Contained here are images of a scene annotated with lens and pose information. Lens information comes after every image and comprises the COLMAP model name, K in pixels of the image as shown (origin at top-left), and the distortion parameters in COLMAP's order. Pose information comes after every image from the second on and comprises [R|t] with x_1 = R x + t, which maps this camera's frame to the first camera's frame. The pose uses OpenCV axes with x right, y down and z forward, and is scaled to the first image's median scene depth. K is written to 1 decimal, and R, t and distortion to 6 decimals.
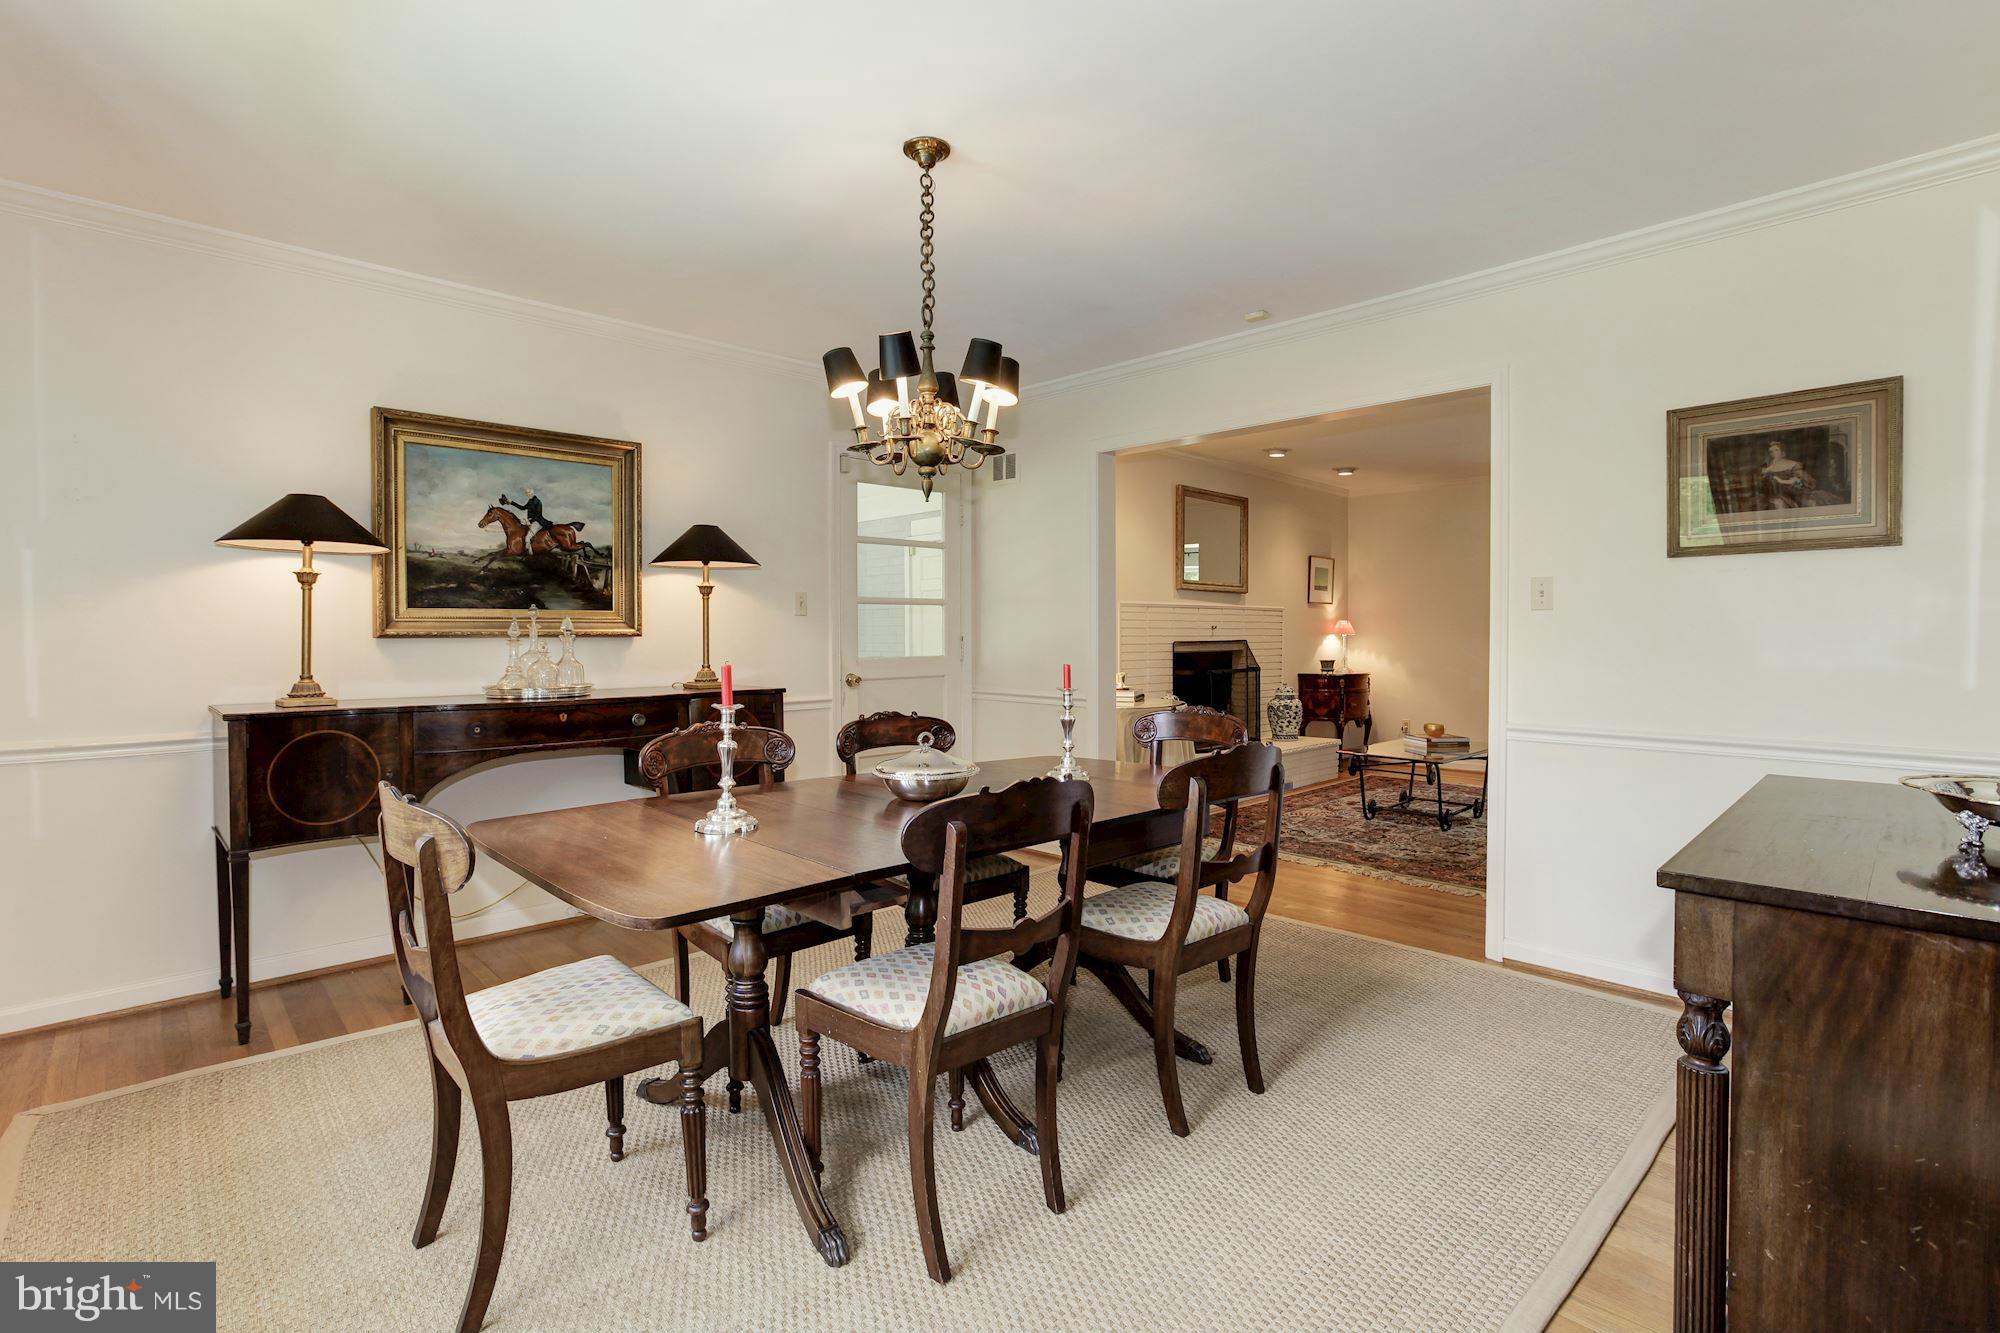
lens RADIAL K [[914.1, 0, 998.7], [0, 914.1, 659.4], [0, 0, 1]] dist [-0.050193, 0.024713]
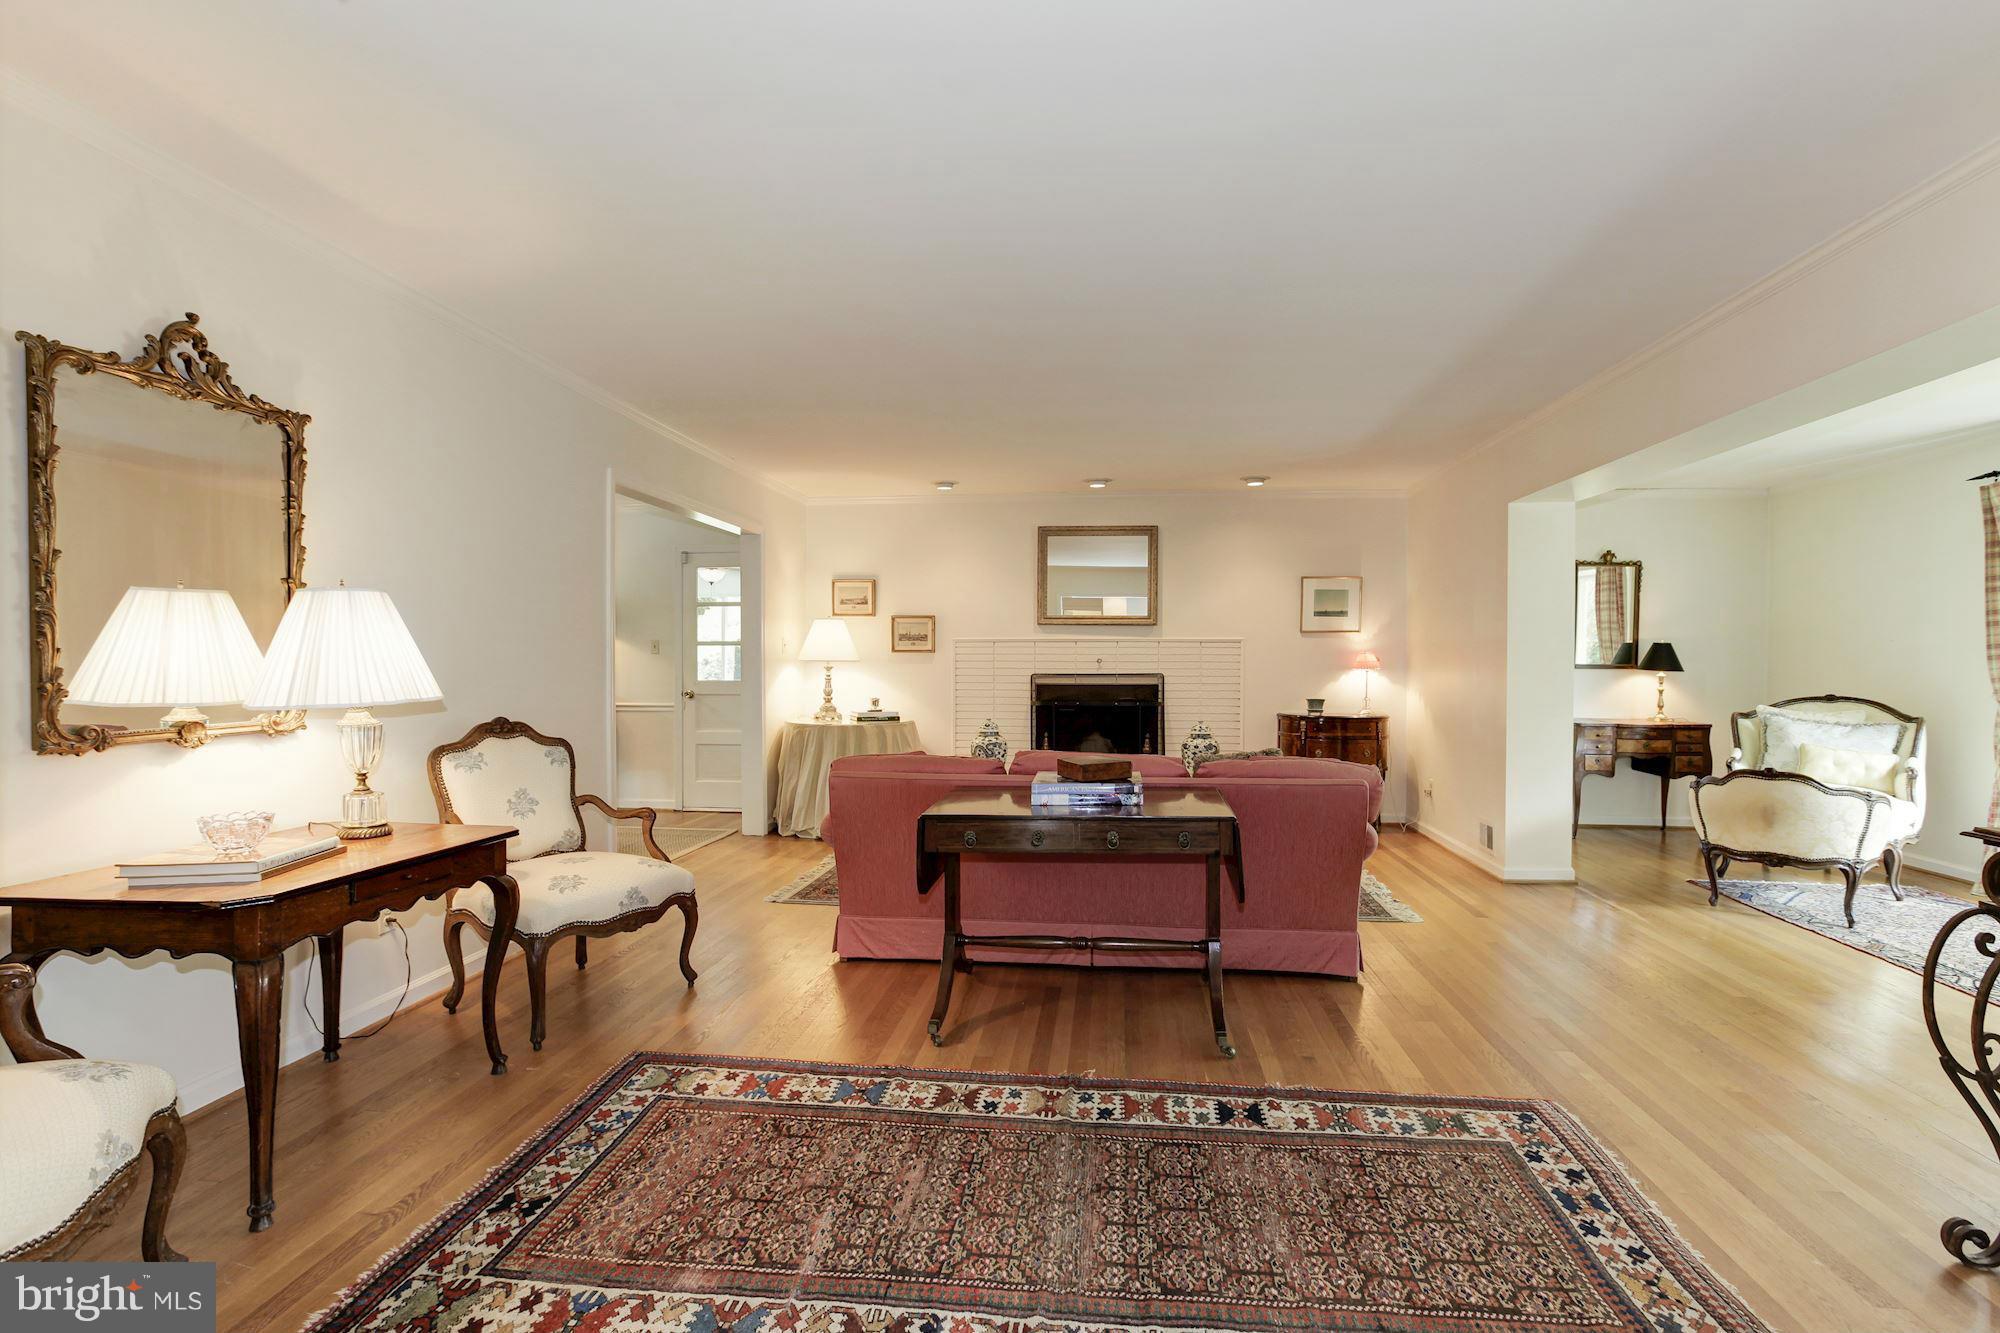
lens RADIAL K [[933.3, 0, 1029.6], [0, 933.3, 654.7], [0, 0, 1]] dist [-0.049925, 0.025997]
pose [[0.659597, 0.000220, -0.751620, 0.939828], [-0.024516, 0.999474, -0.021222, -0.017241], [0.751220, 0.032425, 0.659255, 0.261655]]
